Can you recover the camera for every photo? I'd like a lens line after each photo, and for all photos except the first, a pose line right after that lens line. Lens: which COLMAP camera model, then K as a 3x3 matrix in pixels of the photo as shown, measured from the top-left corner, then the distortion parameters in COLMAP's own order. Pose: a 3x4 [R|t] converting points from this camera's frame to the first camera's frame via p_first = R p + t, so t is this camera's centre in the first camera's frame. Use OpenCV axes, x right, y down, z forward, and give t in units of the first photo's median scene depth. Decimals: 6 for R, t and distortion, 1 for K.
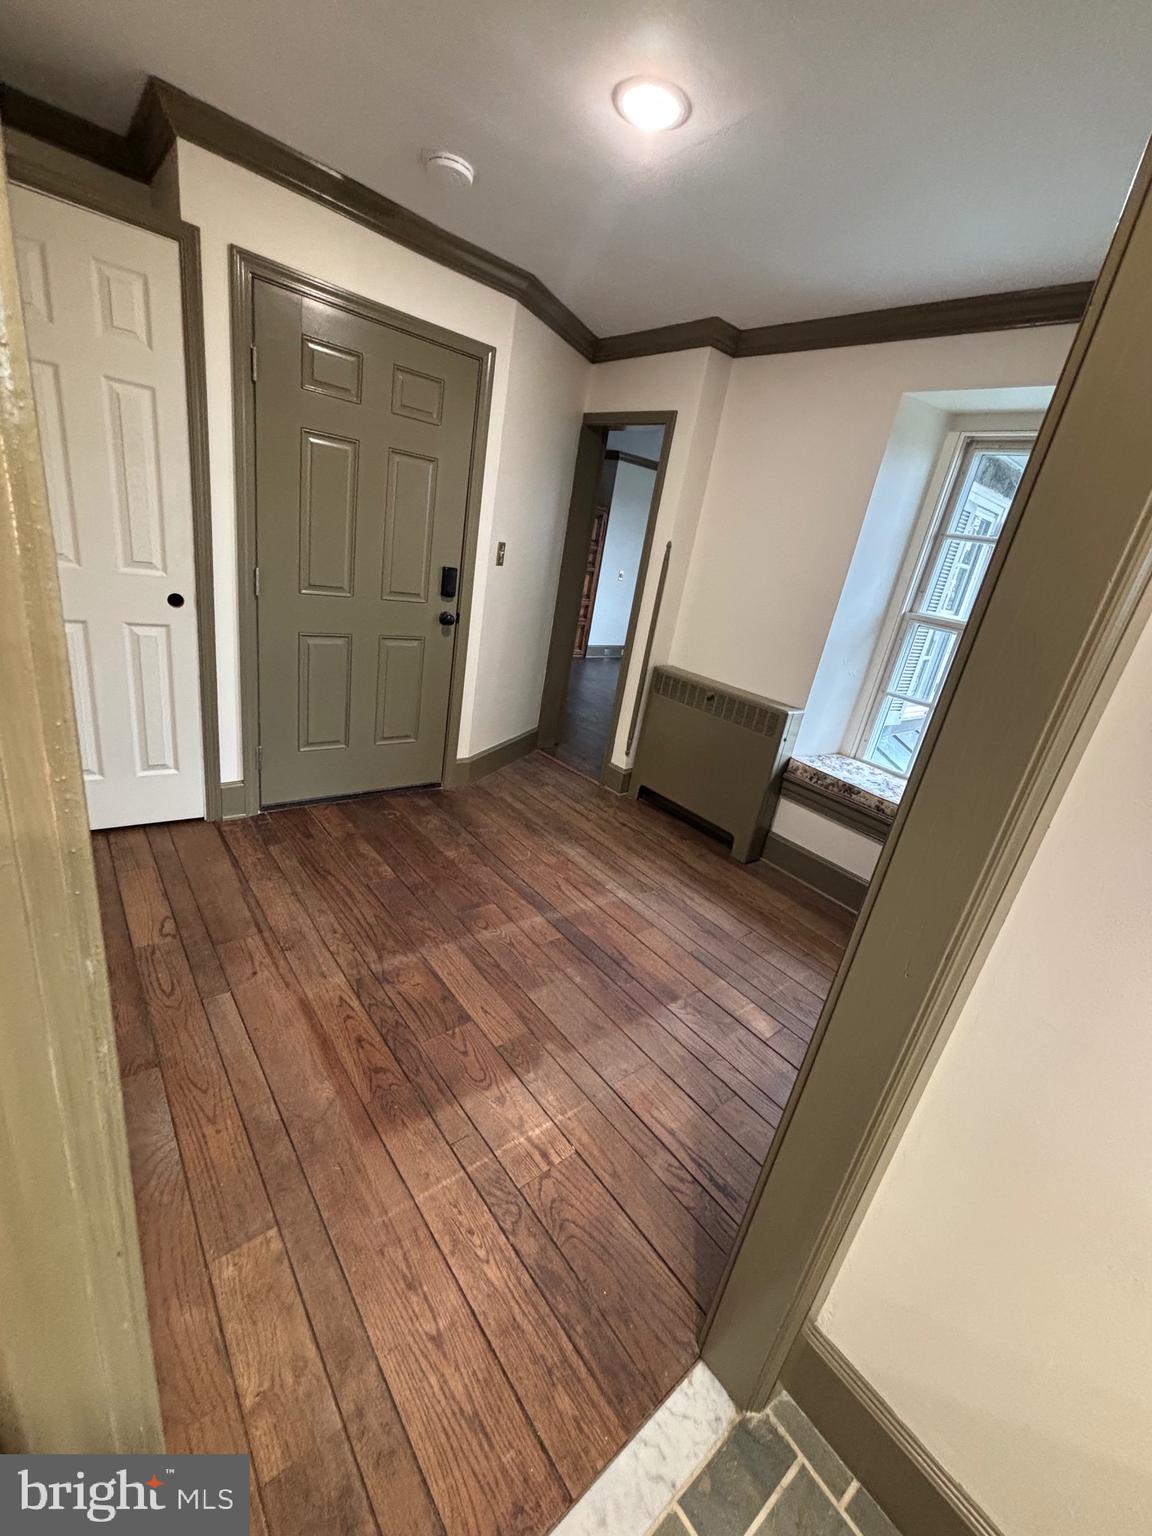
lens RADIAL K [[622.4, 0, 586.5], [0, 622.4, 770.2], [0, 0, 1]] dist [0.000388, -0.000173]
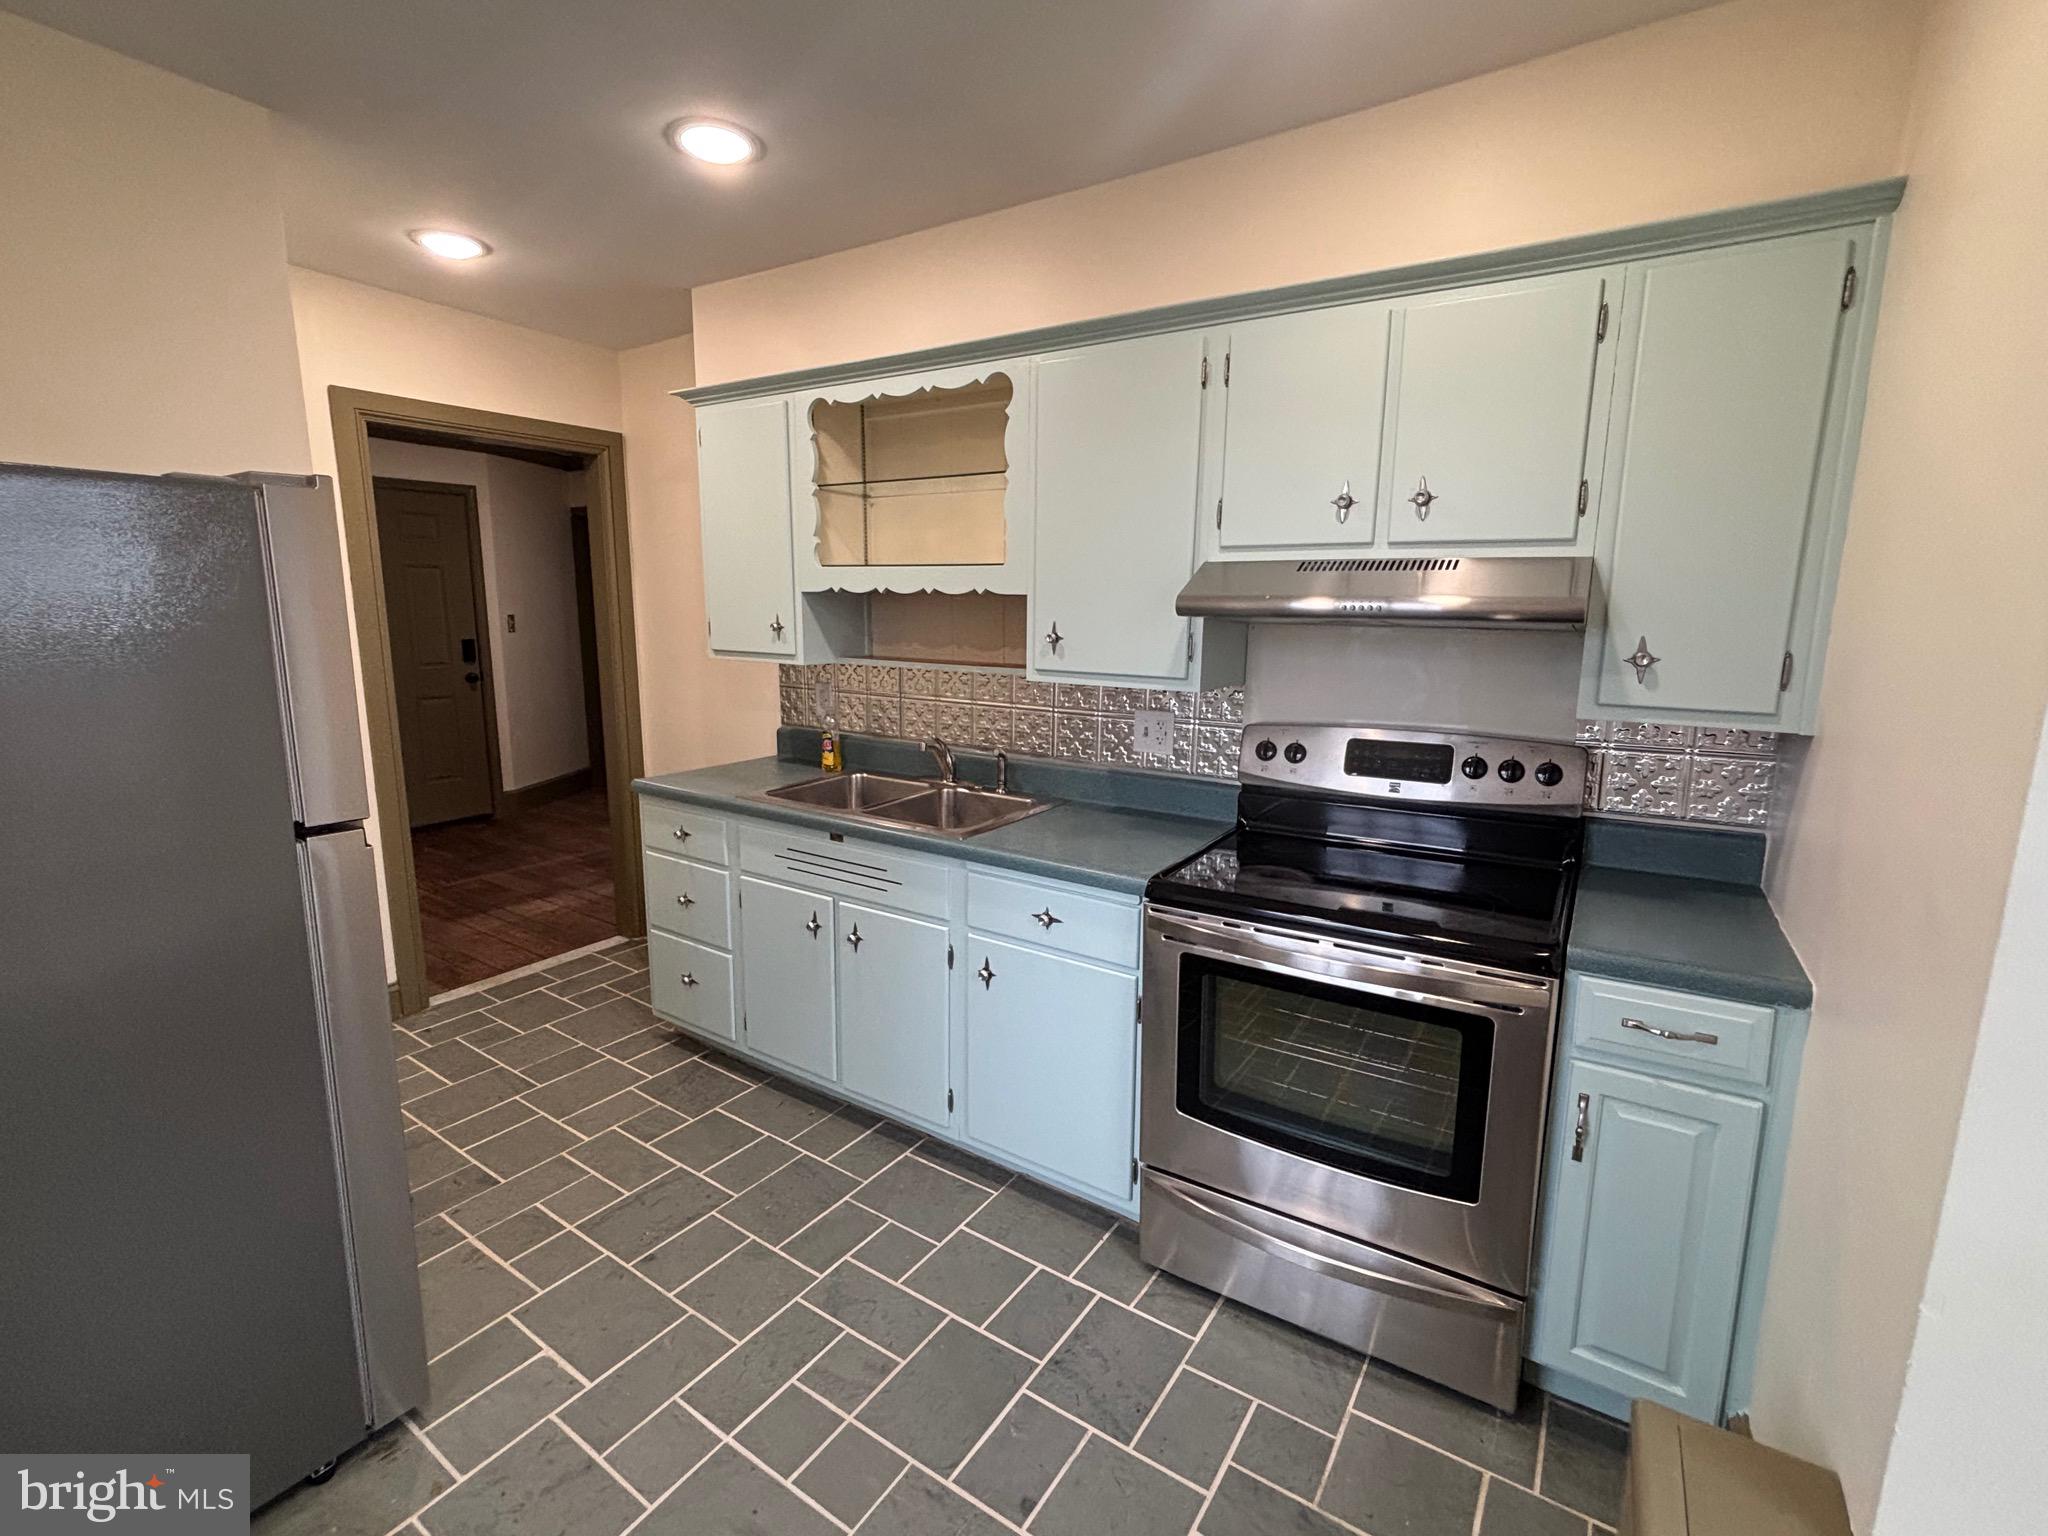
lens RADIAL K [[926.5, 0, 1024.0], [0, 926.5, 768.0], [0, 0, 1]] dist [-0.001965, -0.000167]
pose [[0.947371, -0.197565, 0.251905, 0.404117], [0.233471, 0.964755, -0.121401, 0.522801], [-0.219042, 0.173825, 0.960107, -1.265804]]
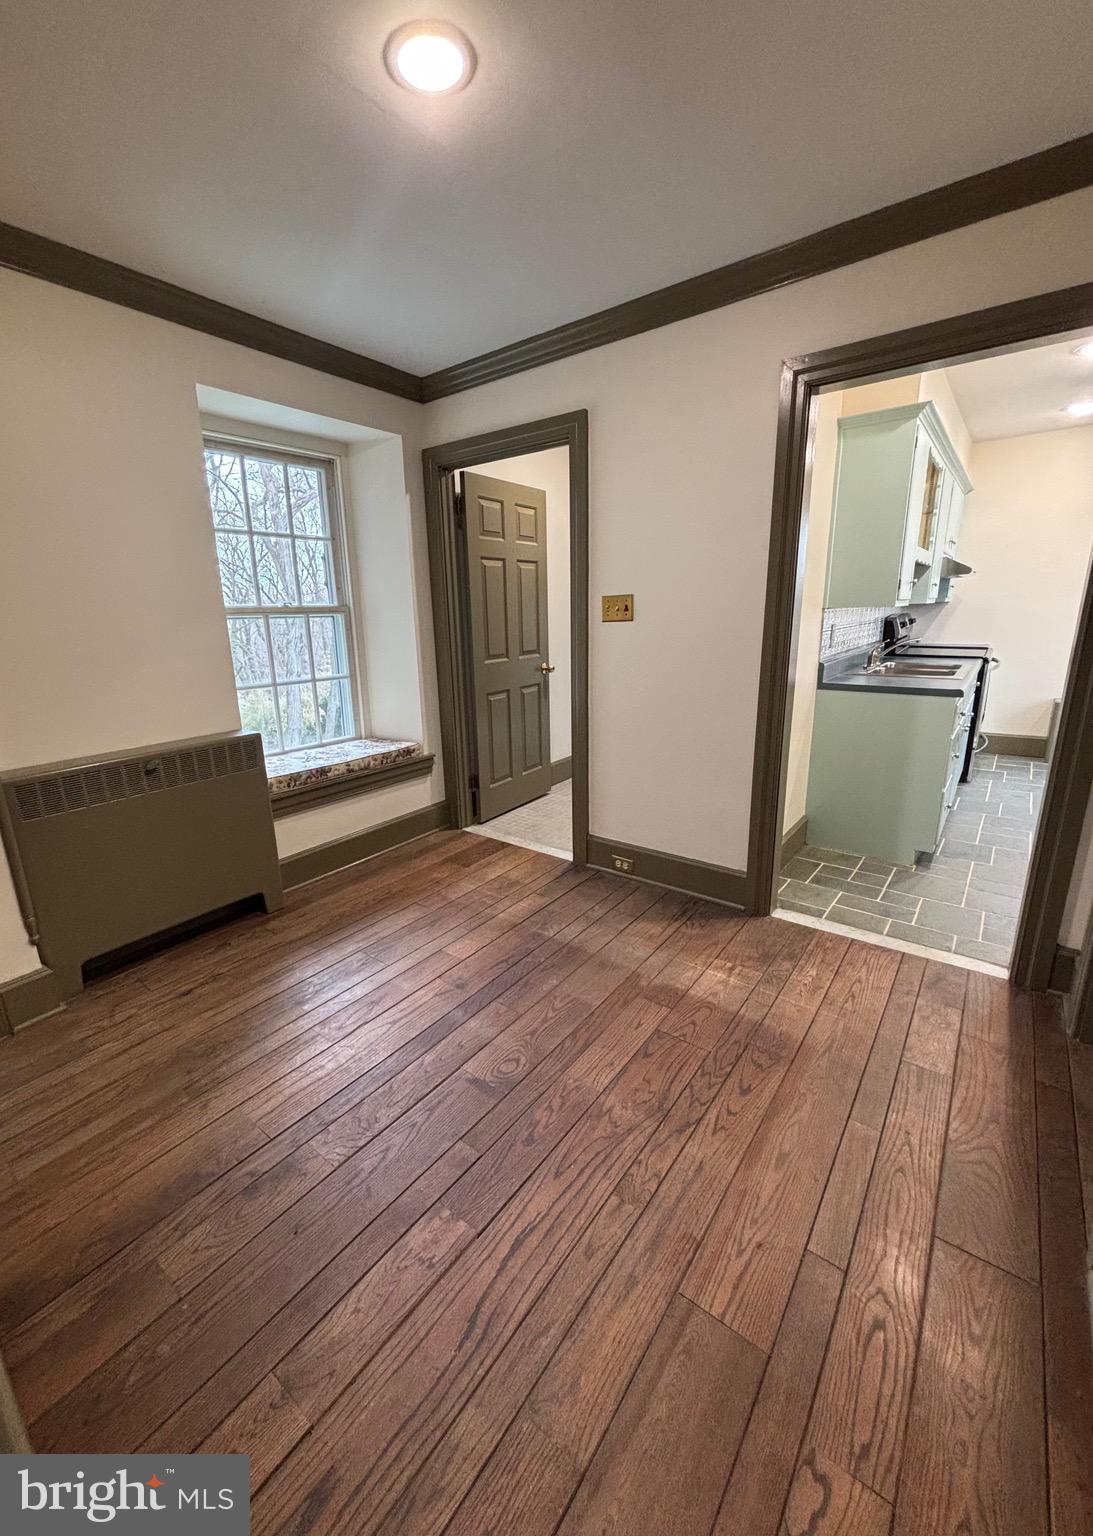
lens RADIAL K [[610.2, 0, 523.9], [0, 610.2, 764.0], [0, 0, 1]] dist [-0.000801, -0.000090]
pose [[-0.204390, -0.398354, 0.894170, -0.648963], [0.337083, 0.828945, 0.446347, -0.369146], [-0.919021, 0.392638, -0.035150, 0.789507]]
